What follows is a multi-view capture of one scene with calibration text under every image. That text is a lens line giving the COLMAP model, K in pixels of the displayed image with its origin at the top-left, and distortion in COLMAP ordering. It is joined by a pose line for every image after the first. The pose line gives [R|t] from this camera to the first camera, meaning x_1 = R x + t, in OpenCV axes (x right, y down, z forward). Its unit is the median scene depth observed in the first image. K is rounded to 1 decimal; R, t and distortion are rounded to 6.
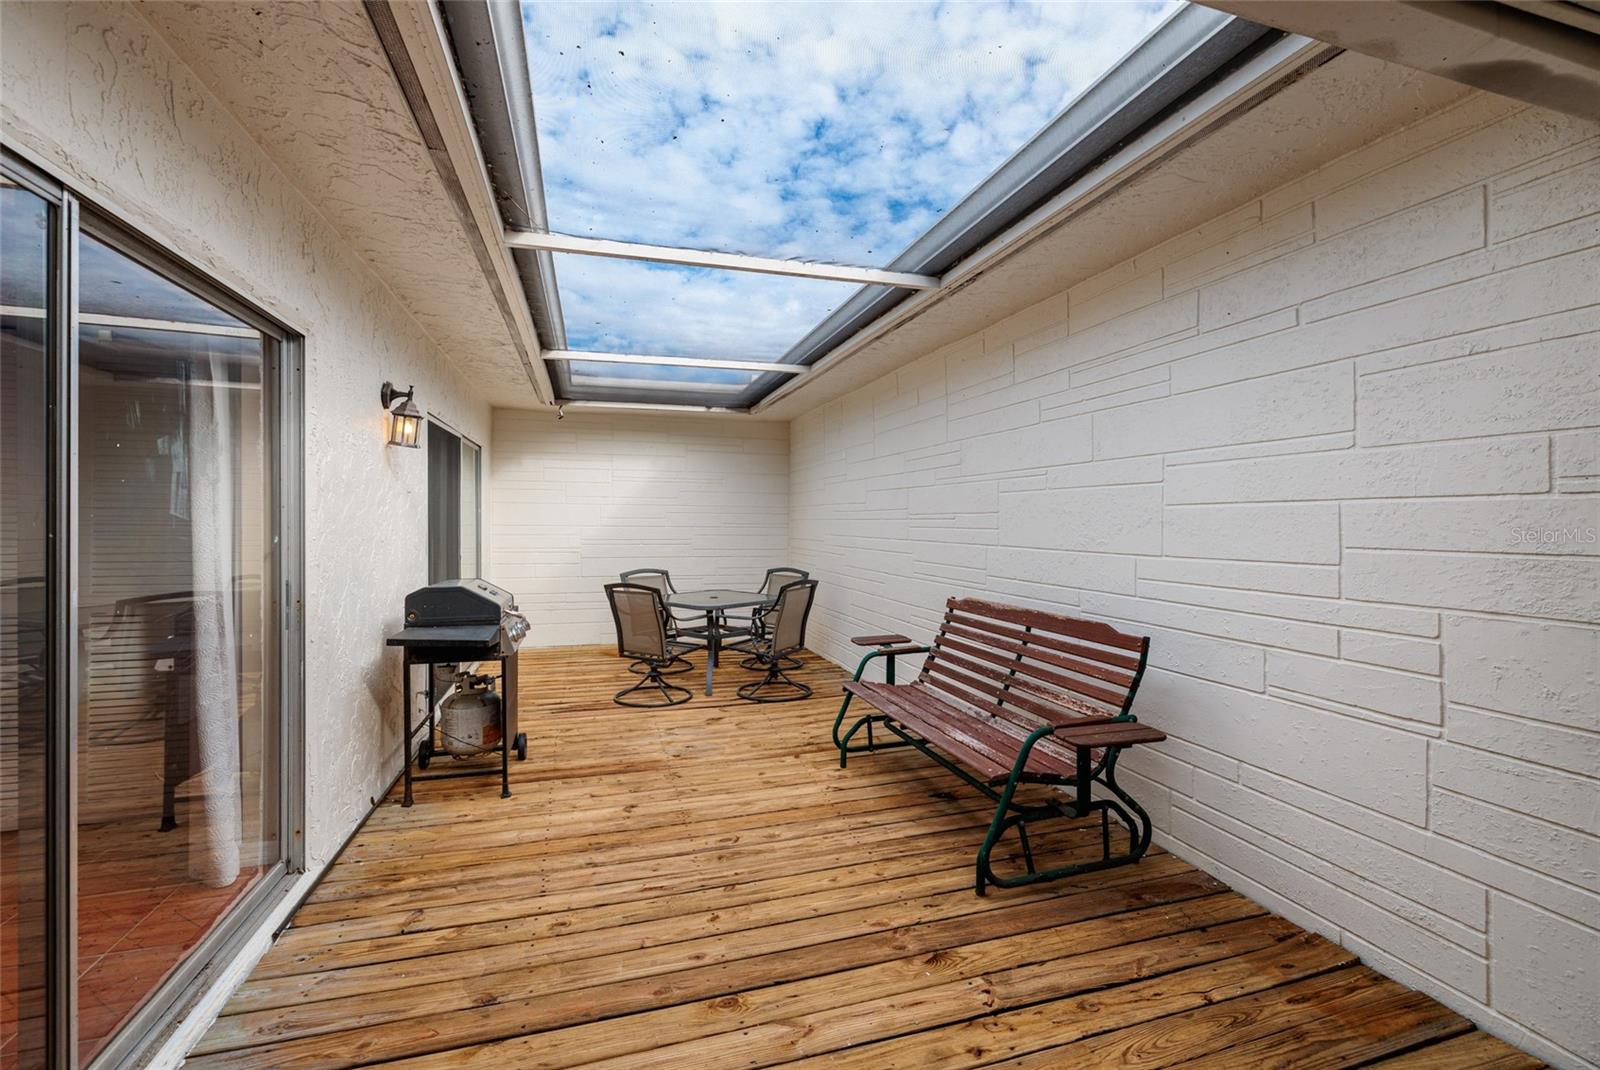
lens RADIAL K [[694.8, 0, 793.2], [0, 694.8, 527.3], [0, 0, 1]] dist [0.000540, -0.000504]
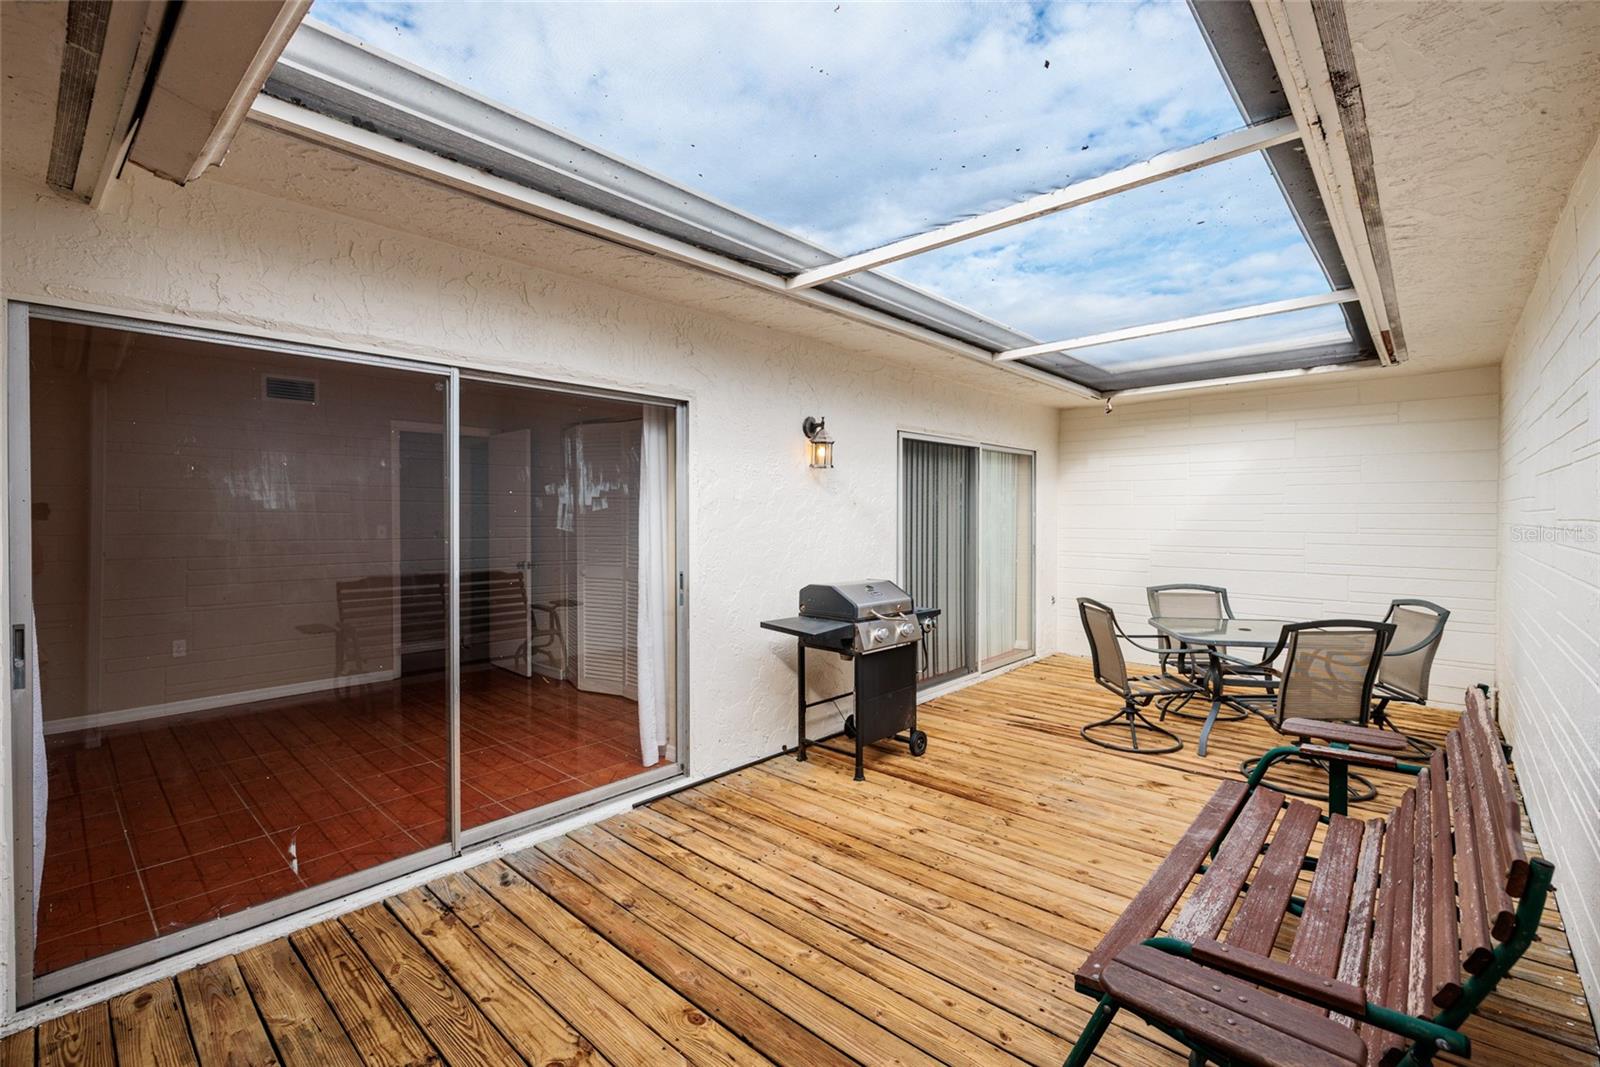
lens RADIAL K [[694.8, 0, 787.5], [0, 694.8, 525.9], [0, 0, 1]] dist [0.000540, -0.000504]
pose [[0.510927, 0.006903, -0.859596, 0.544736], [-0.004405, 0.999976, 0.005412, -0.024005], [0.859613, 0.001021, 0.510945, 0.390122]]
